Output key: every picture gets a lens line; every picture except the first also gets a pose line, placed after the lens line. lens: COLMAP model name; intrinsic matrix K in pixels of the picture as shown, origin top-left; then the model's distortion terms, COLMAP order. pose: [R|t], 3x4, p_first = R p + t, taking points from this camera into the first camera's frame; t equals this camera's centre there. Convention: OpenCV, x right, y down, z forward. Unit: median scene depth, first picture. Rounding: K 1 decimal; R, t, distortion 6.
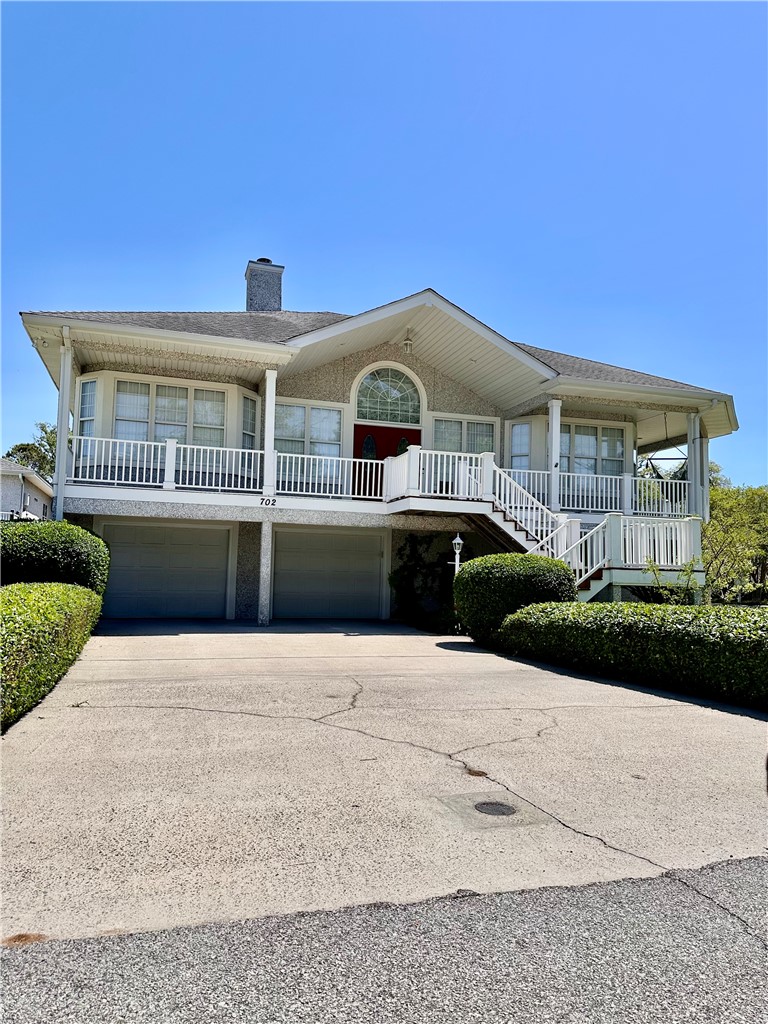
lens RADIAL K [[711.3, 0, 384.0], [0, 711.3, 512.0], [0, 0, 1]] dist [0.187411, -0.408757]
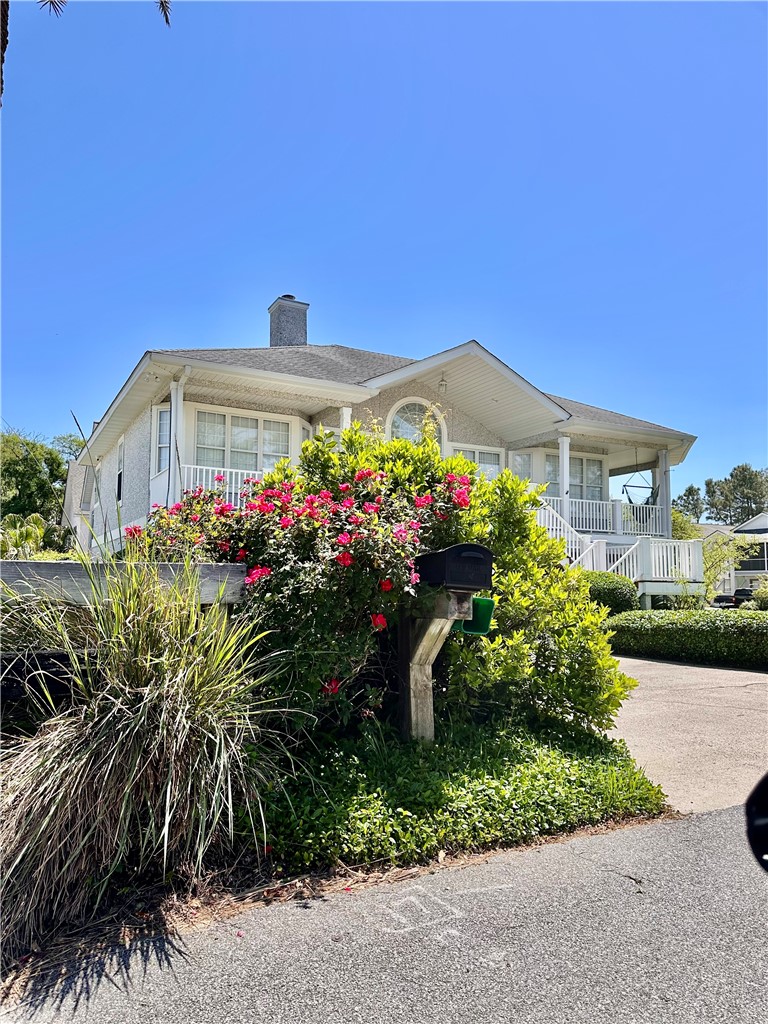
lens RADIAL K [[711.3, 0, 384.0], [0, 711.3, 512.0], [0, 0, 1]] dist [0.187411, -0.408757]
pose [[0.982290, 0.006767, 0.187246, -0.303680], [-0.004750, 0.999926, -0.011217, -0.020501], [-0.187308, 0.010128, 0.982249, -0.110412]]
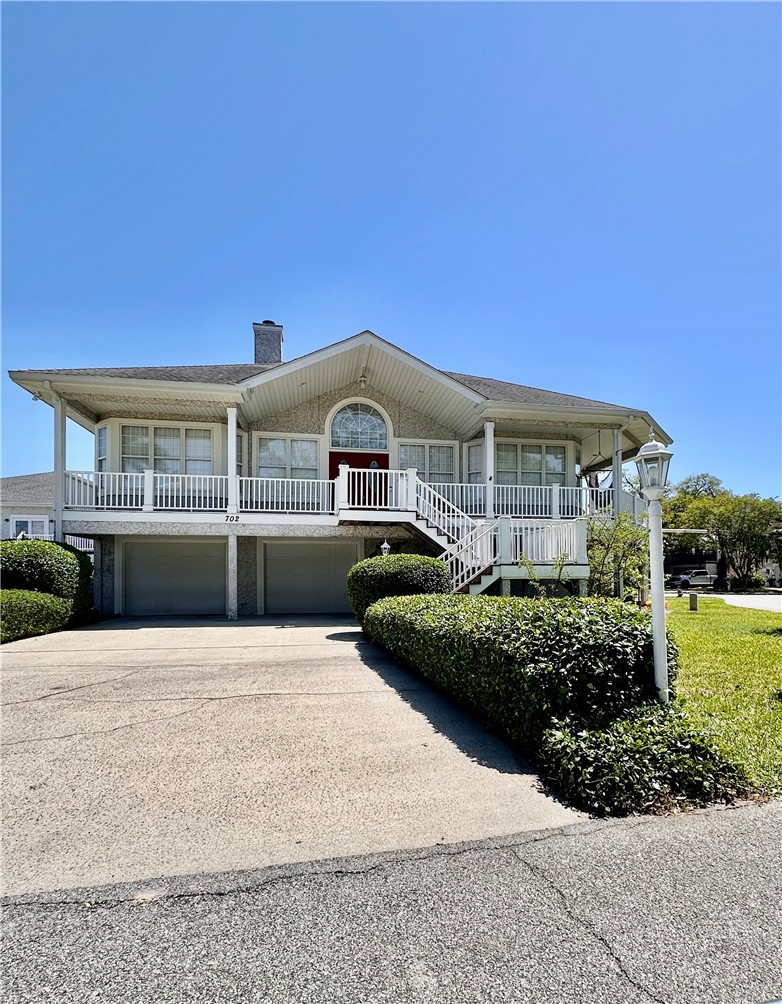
lens RADIAL K [[550.9, 0, 430.2], [0, 550.9, 565.9], [0, 0, 1]] dist [-0.001034, -0.000058]
pose [[0.994800, -0.028519, -0.097773, 0.249722], [0.035026, 0.997238, 0.065497, 0.015784], [0.095635, -0.068581, 0.993051, 0.101345]]
